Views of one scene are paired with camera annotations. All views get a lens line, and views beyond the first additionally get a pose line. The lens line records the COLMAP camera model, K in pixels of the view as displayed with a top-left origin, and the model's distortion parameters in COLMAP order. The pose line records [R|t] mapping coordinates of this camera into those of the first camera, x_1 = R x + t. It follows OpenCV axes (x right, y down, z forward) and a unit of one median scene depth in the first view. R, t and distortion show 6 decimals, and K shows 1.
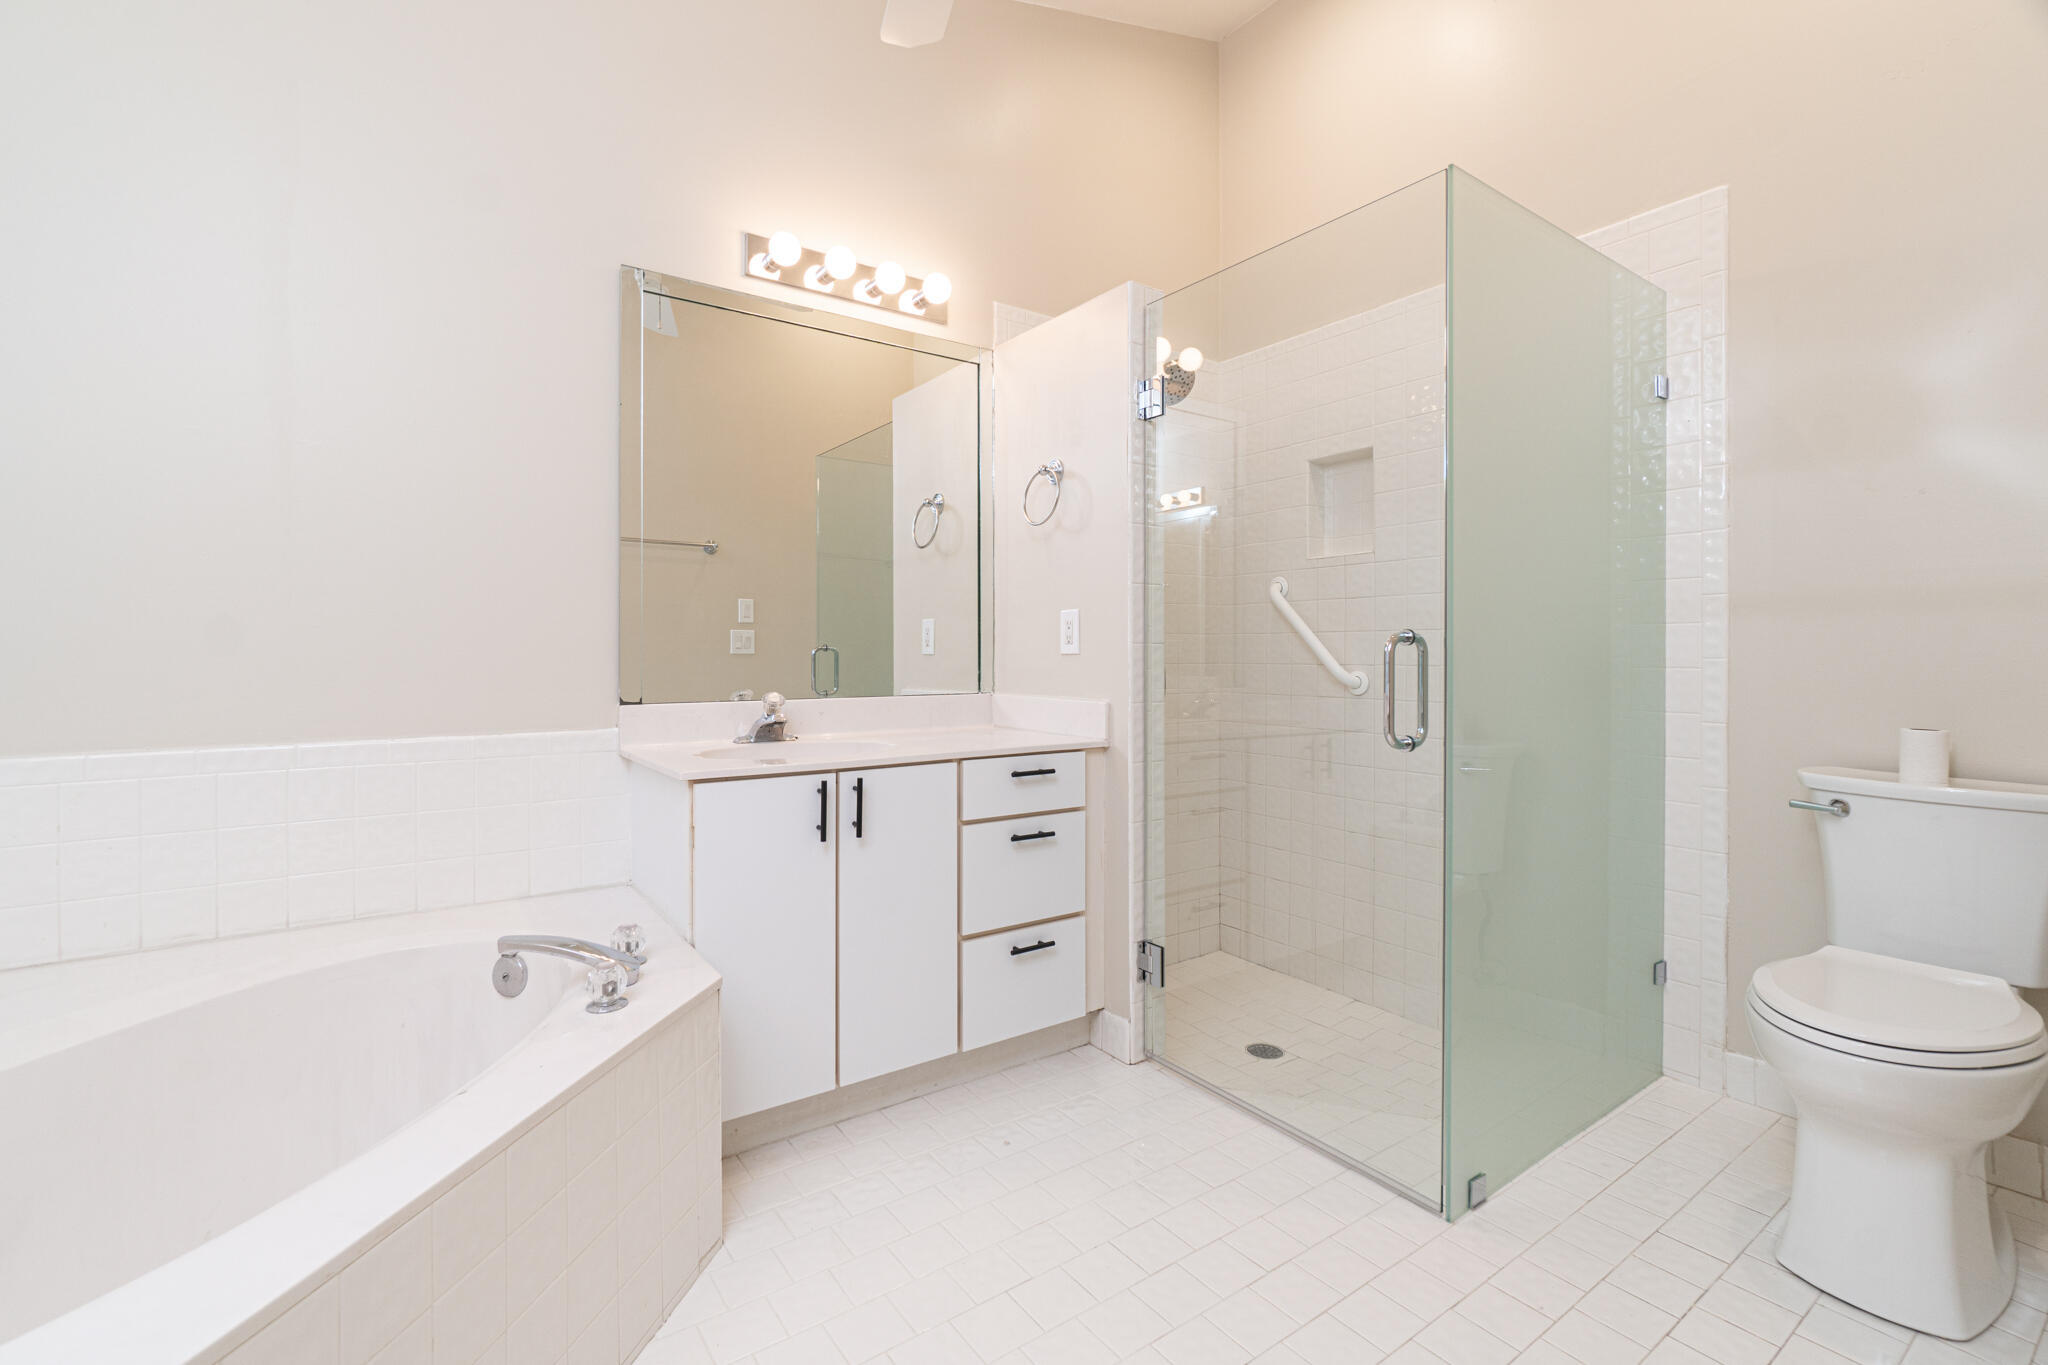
lens RADIAL K [[905.5, 0, 1020.2], [0, 905.5, 653.6], [0, 0, 1]] dist [-0.001641, -0.000437]
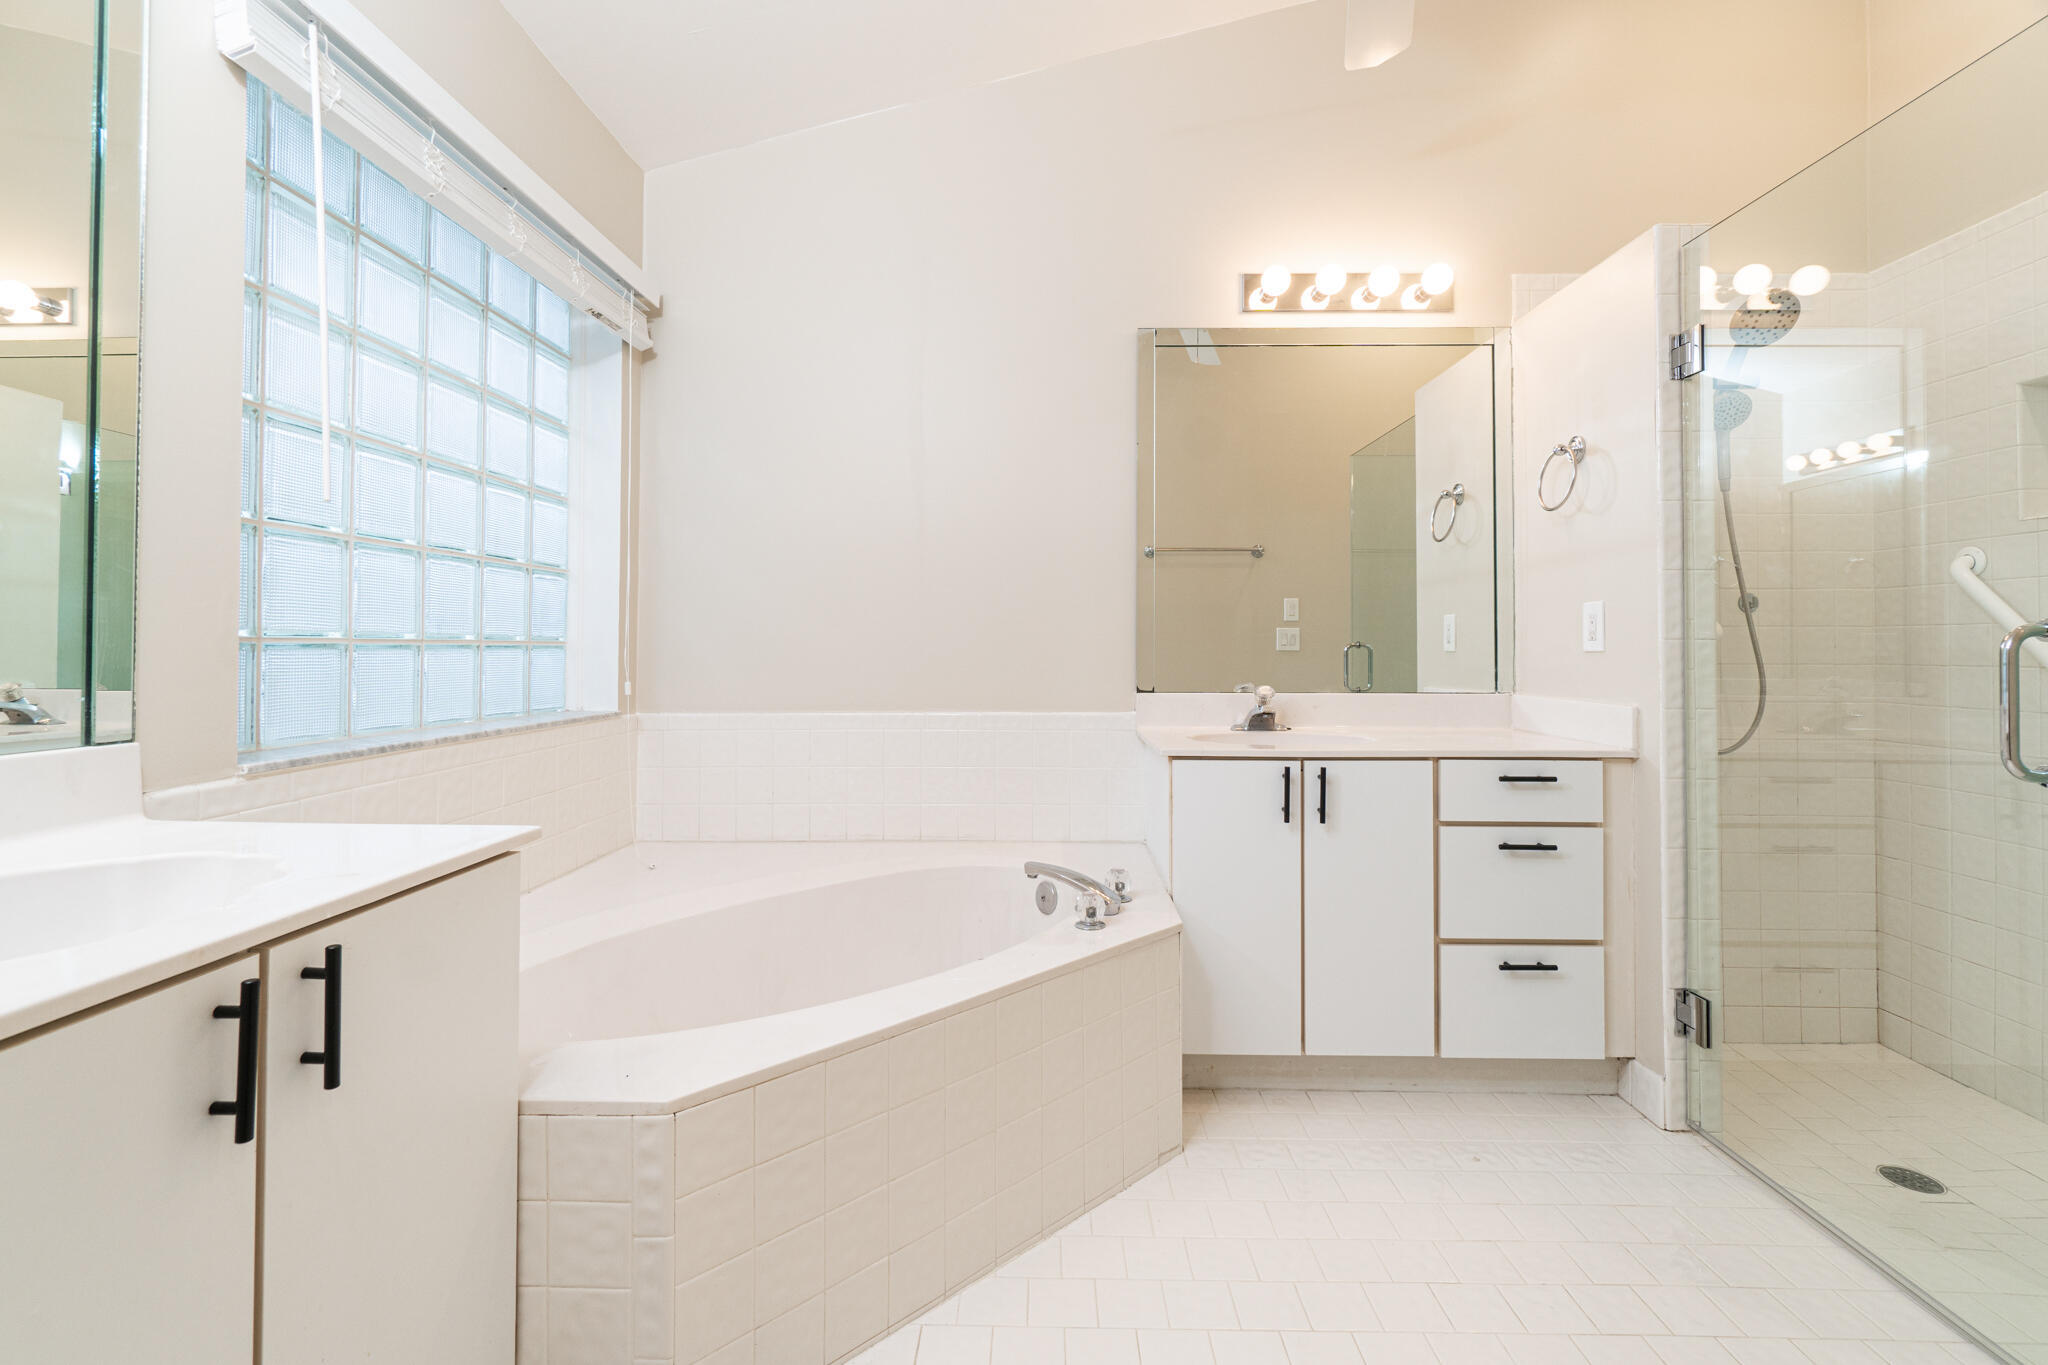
lens RADIAL K [[904.1, 0, 1028.1], [0, 904.1, 634.1], [0, 0, 1]] dist [0.000008, 0.000133]
pose [[0.808319, -0.008234, -0.588687, 0.140455], [-0.002273, 0.999851, -0.017105, -0.000205], [0.588740, 0.015164, 0.808180, -0.054709]]
